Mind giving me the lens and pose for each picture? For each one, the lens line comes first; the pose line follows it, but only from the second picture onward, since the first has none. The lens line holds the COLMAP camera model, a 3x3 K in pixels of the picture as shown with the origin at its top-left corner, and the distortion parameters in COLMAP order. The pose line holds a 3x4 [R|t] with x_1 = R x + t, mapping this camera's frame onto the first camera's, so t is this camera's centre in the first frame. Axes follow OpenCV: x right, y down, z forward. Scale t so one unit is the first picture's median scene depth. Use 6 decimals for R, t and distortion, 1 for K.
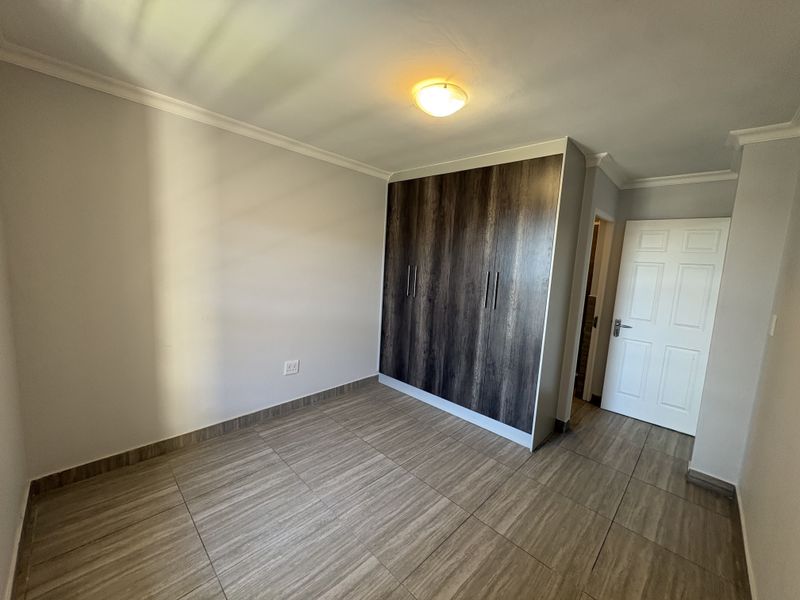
lens RADIAL K [[319.2, 0, 400.2], [0, 319.2, 298.9], [0, 0, 1]] dist [0.002513, 0.000103]
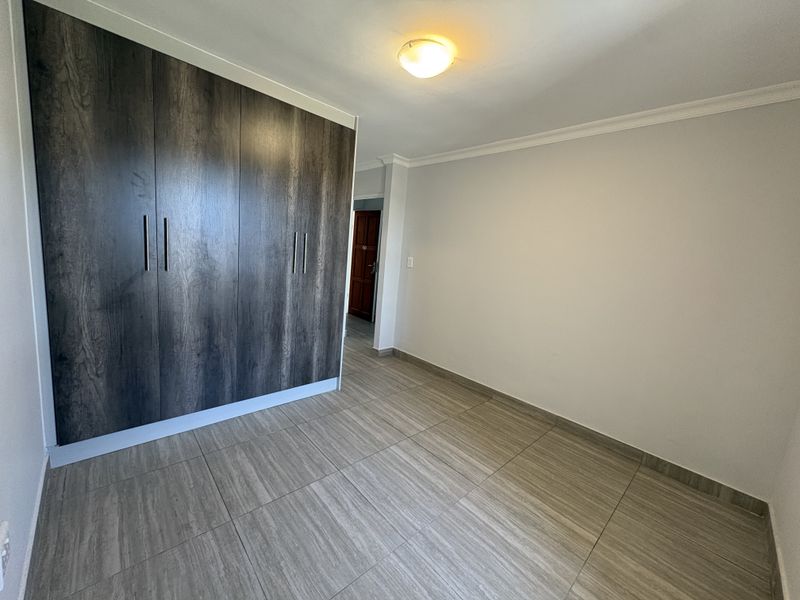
lens RADIAL K [[316.1, 0, 400.0], [0, 316.1, 300.0], [0, 0, 1]] dist [-0.015377, 0.000119]
pose [[0.052289, -0.208261, 0.976675, -0.597178], [0.032292, 0.977854, 0.206783, -0.071732], [-0.998110, 0.020726, 0.057856, 0.657918]]
